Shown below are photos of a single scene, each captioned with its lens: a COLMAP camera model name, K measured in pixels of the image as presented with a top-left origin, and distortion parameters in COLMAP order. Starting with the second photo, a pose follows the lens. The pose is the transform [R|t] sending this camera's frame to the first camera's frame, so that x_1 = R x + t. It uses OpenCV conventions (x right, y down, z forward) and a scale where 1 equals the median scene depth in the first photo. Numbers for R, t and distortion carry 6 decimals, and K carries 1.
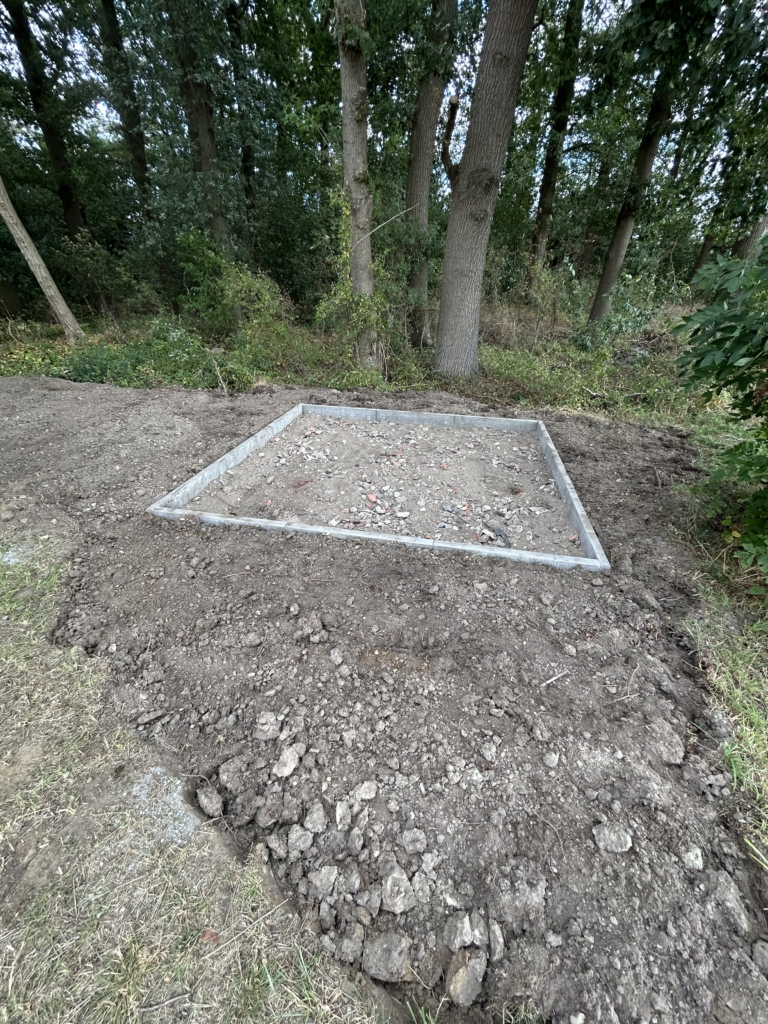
lens RADIAL K [[412.3, 0, 386.4], [0, 412.3, 509.7], [0, 0, 1]] dist [0.001593, 0.000115]
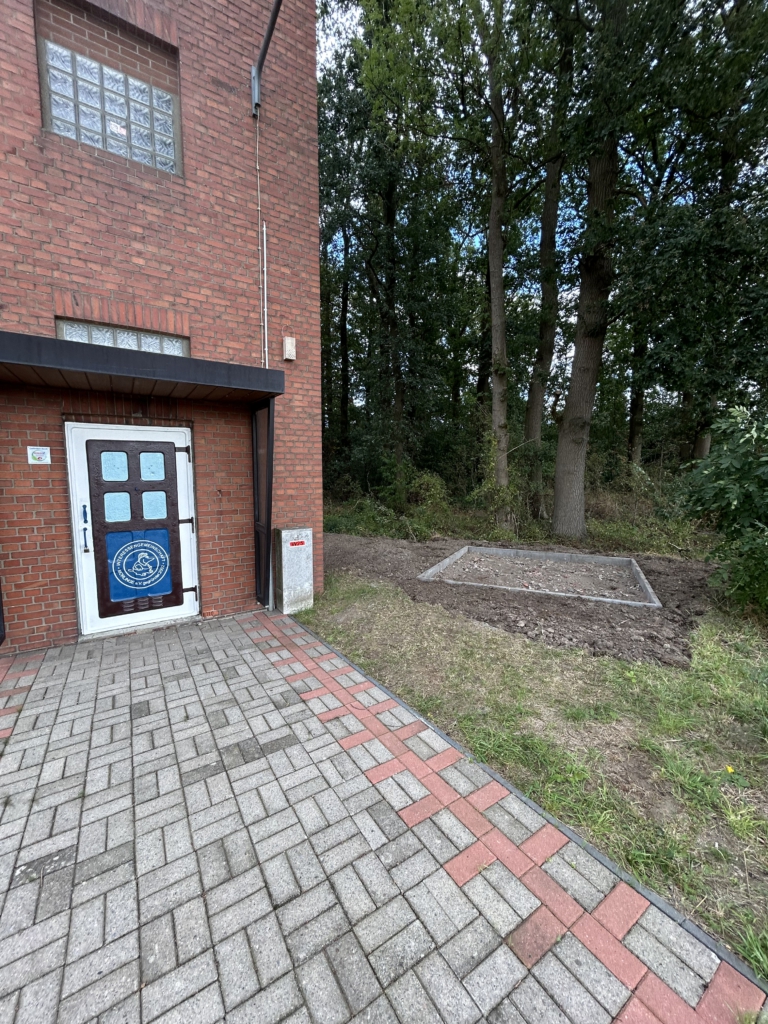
lens RADIAL K [[412.3, 0, 384.3], [0, 412.3, 510.1], [0, 0, 1]] dist [0.001593, 0.000115]
pose [[0.966957, 0.005540, -0.254879, -0.095533], [-0.109371, 0.912102, -0.395106, 0.249959], [0.230287, 0.409927, 0.882569, -0.482526]]
